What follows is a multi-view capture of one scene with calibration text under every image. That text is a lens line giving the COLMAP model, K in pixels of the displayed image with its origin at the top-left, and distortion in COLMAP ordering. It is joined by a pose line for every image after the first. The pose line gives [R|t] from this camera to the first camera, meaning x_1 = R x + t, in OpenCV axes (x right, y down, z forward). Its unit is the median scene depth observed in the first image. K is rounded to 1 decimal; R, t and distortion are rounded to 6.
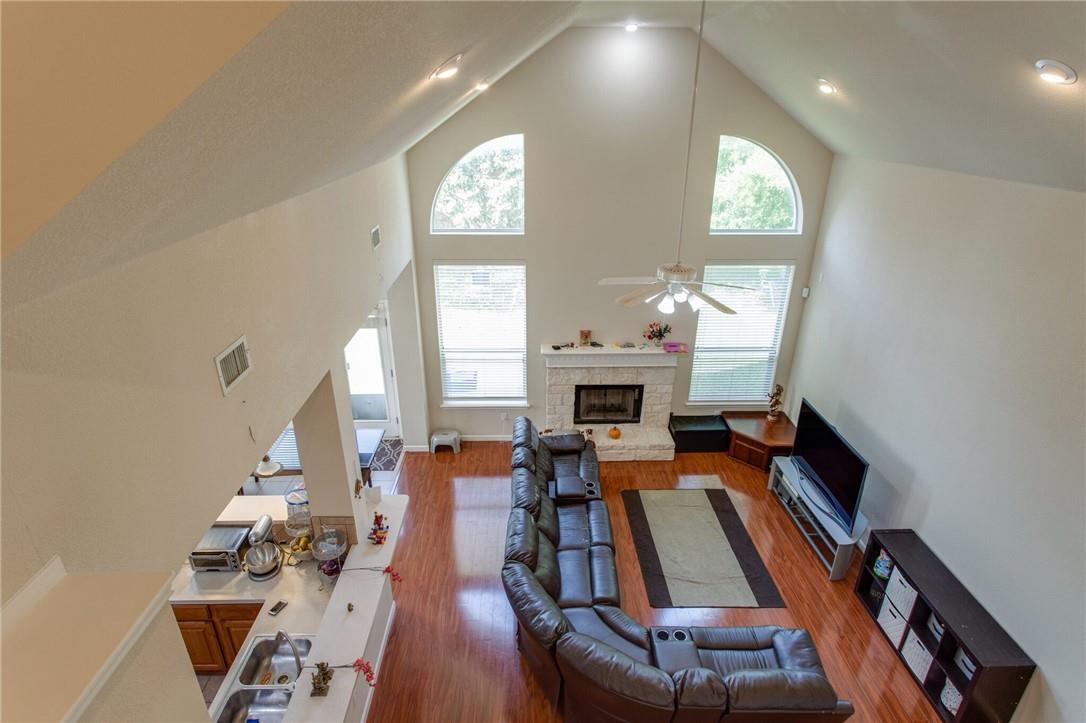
lens RADIAL K [[570.8, 0, 543.0], [0, 570.8, 361.5], [0, 0, 1]] dist [-0.001204, -0.000084]
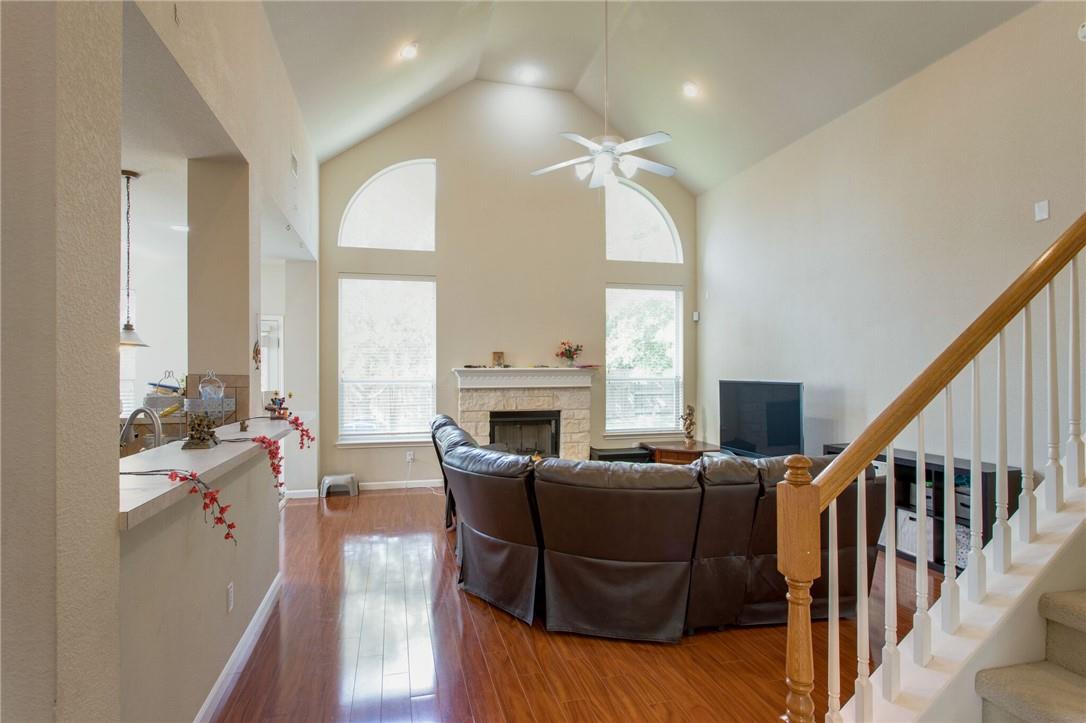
lens RADIAL K [[557.1, 0, 538.6], [0, 557.1, 370.8], [0, 0, 1]] dist [-0.003737, -0.000189]
pose [[0.973983, -0.006867, 0.226518, -0.072768], [0.098026, 0.913959, -0.393789, 0.352818], [-0.204324, 0.405749, 0.890853, 0.149316]]
